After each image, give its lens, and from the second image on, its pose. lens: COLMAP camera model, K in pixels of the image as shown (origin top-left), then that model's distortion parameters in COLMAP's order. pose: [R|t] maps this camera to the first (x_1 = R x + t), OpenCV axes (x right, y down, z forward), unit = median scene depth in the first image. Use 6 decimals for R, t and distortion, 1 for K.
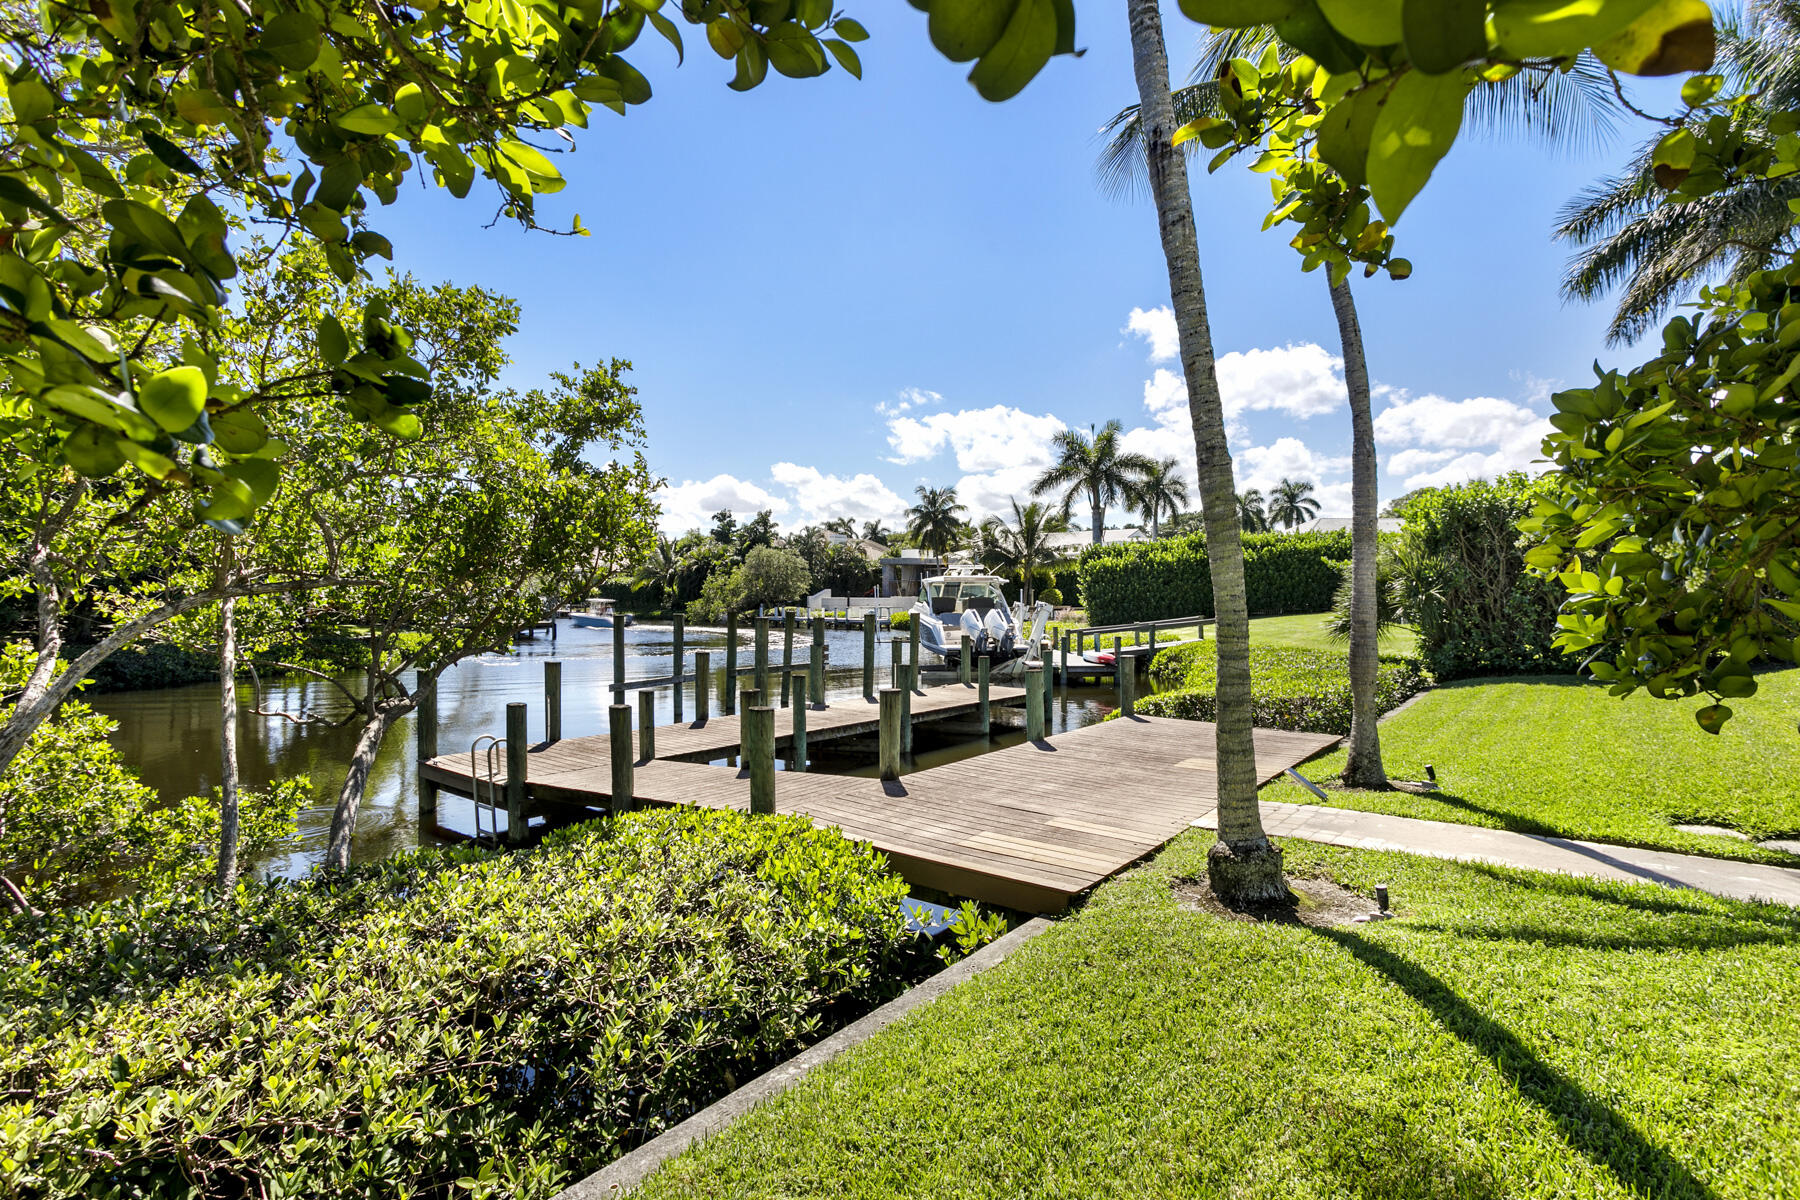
lens RADIAL K [[853.9, 0, 900.0], [0, 853.9, 600.0], [0, 0, 1]] dist [0.000661, 0.000094]
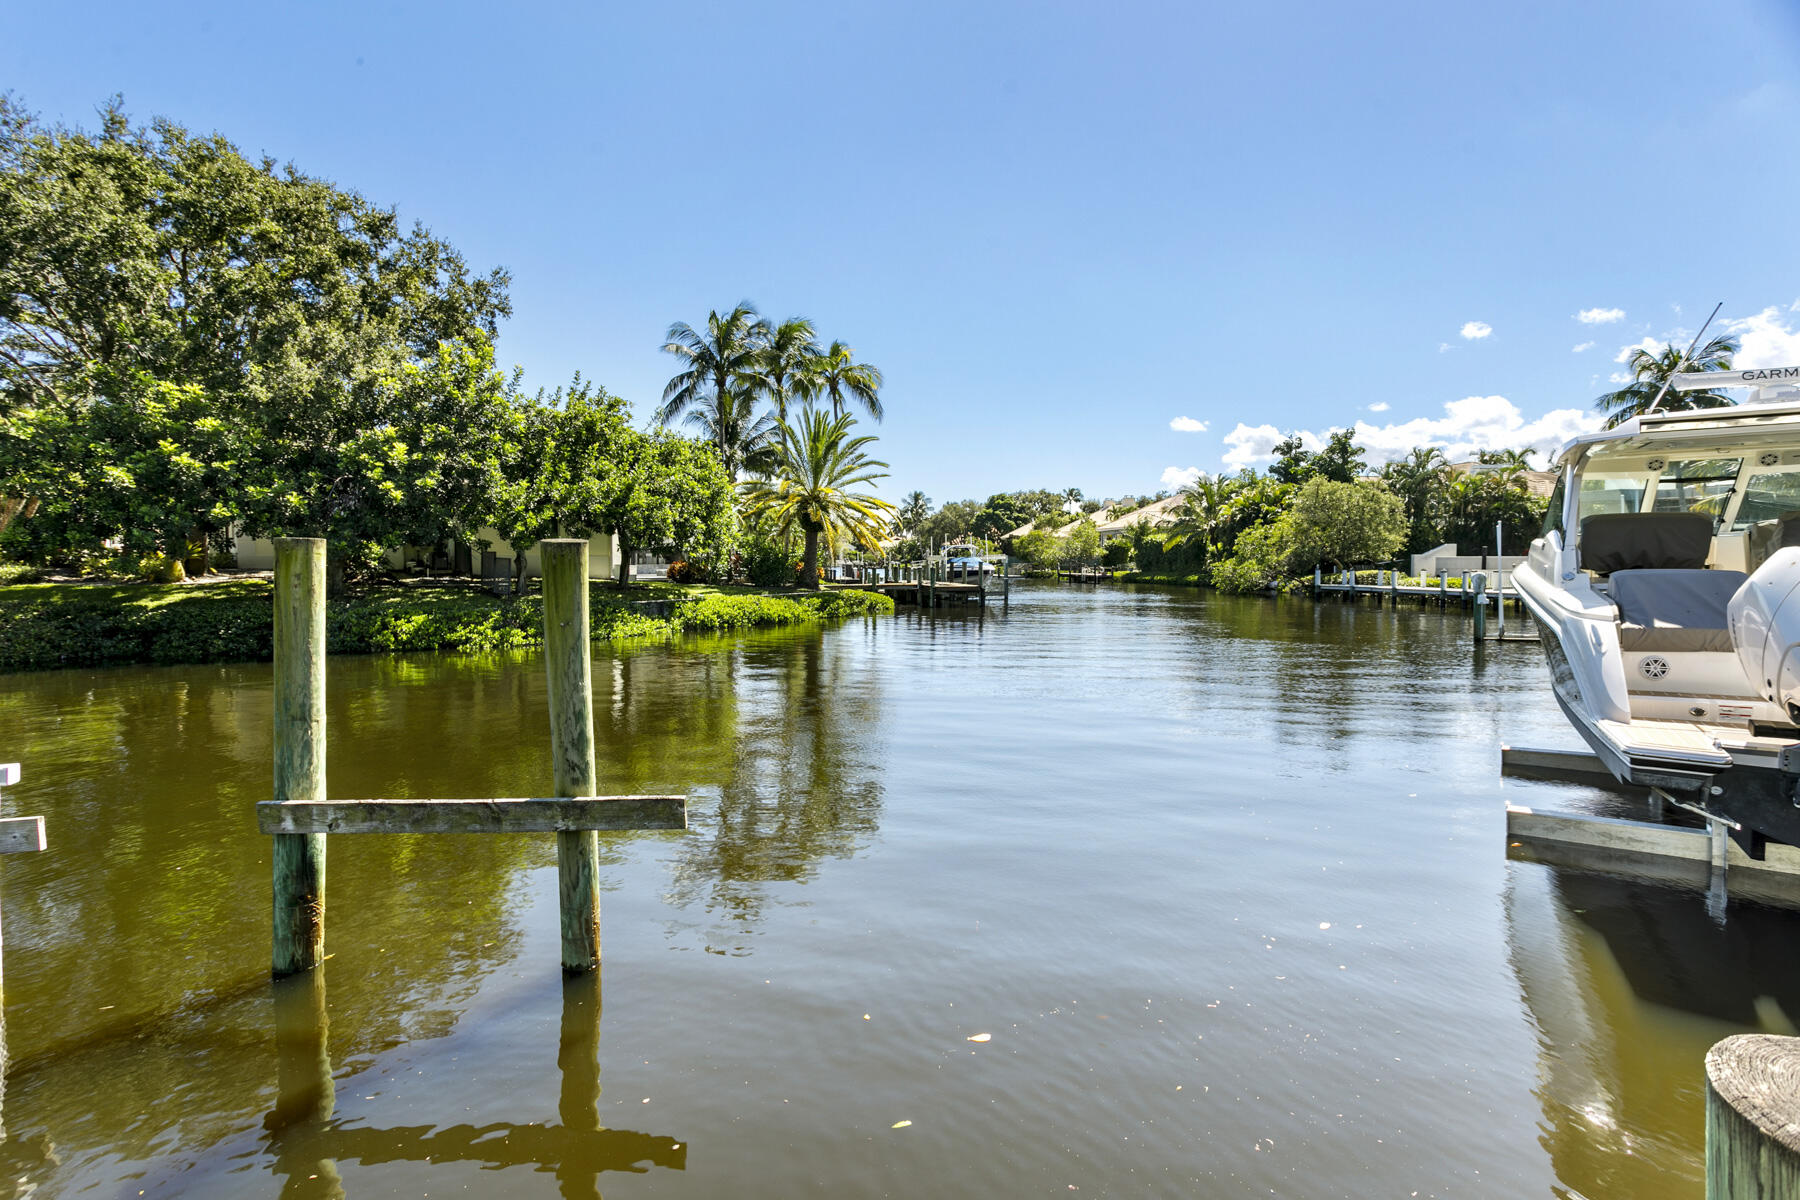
lens RADIAL K [[872.0, 0, 893.4], [0, 872.0, 554.8], [0, 0, 1]] dist [0.002740, 0.000598]
pose [[0.764082, -0.004438, -0.645103, 0.017528], [-0.004671, 0.999912, -0.012411, 0.005184], [0.645102, 0.012496, 0.763994, 0.238253]]
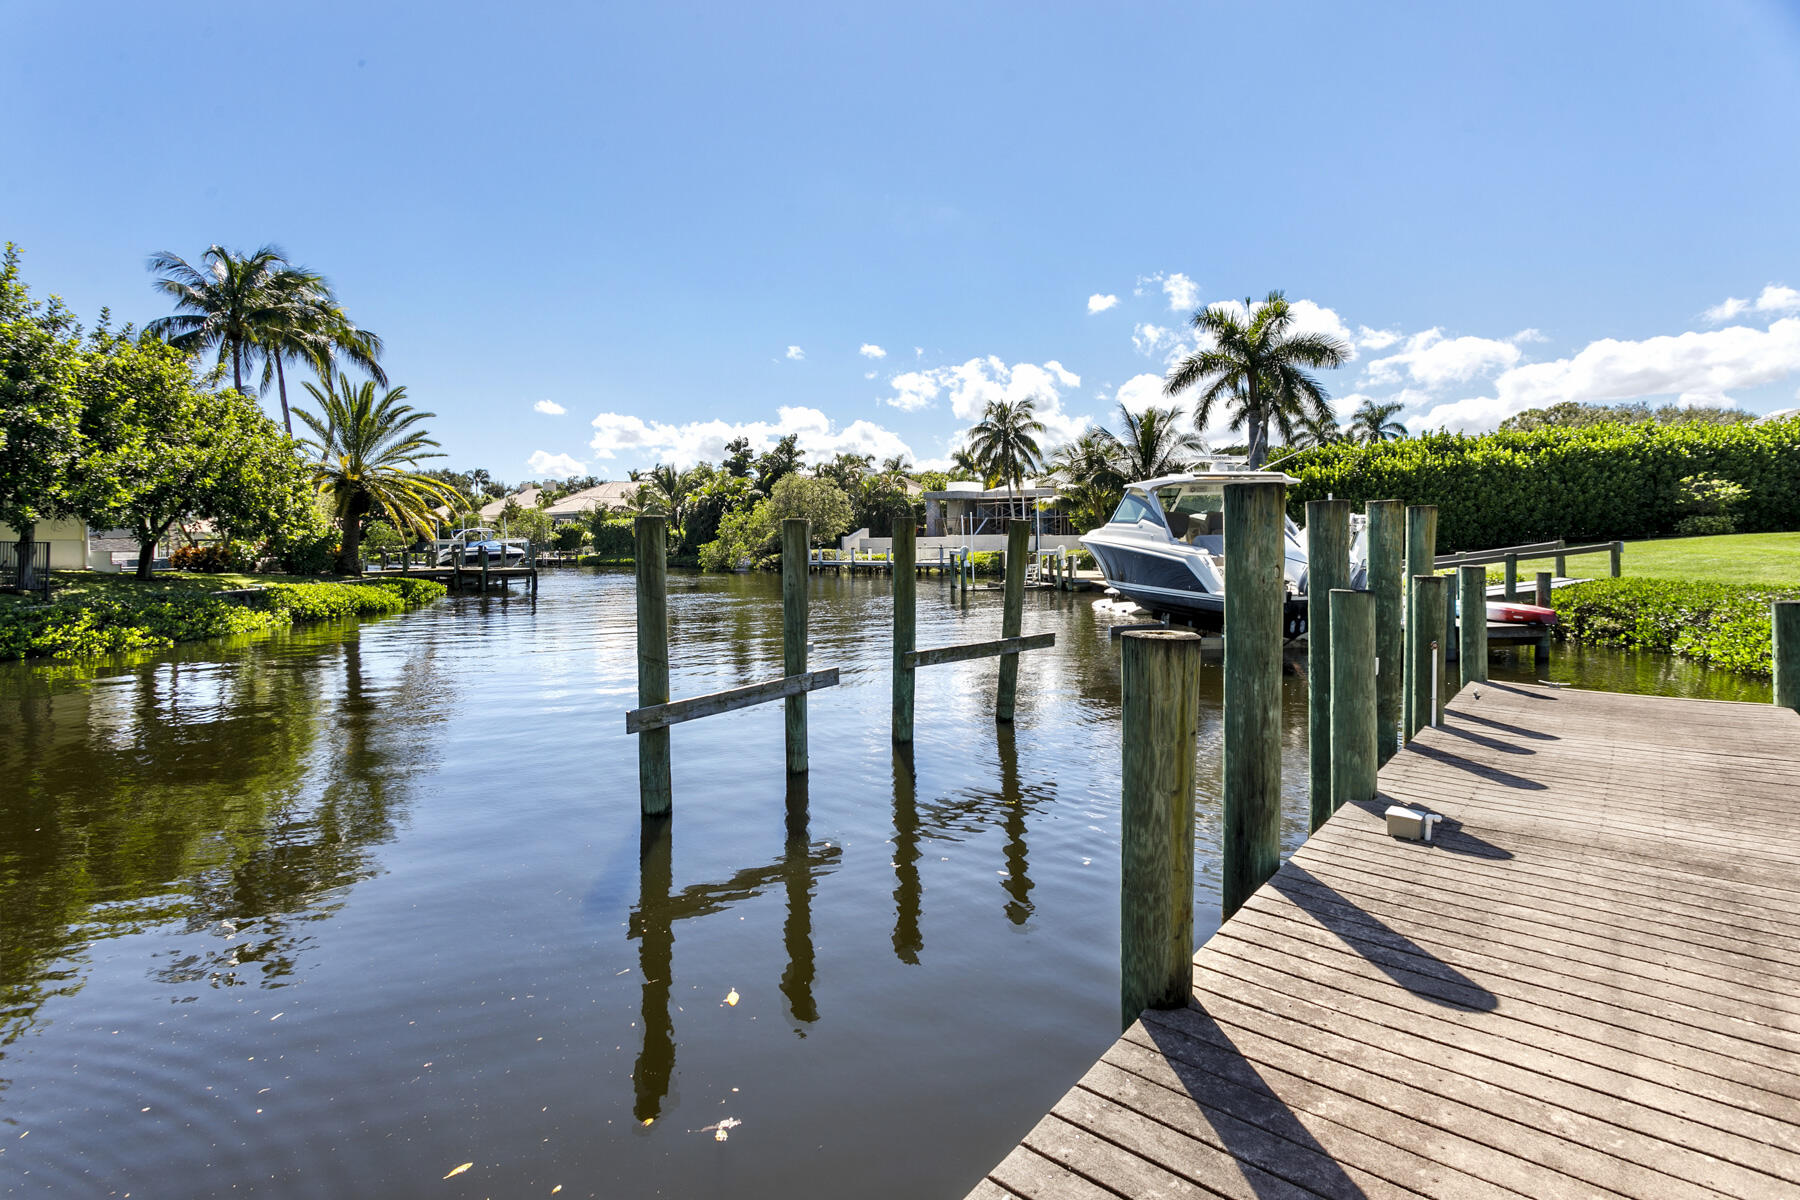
lens RADIAL K [[872.0, 0, 893.4], [0, 872.0, 554.8], [0, 0, 1]] dist [0.002740, 0.000598]
pose [[0.999908, -0.011148, -0.007773, -0.051702], [0.011201, 0.999914, 0.006872, 0.007572], [0.007695, -0.006958, 0.999946, 0.146115]]
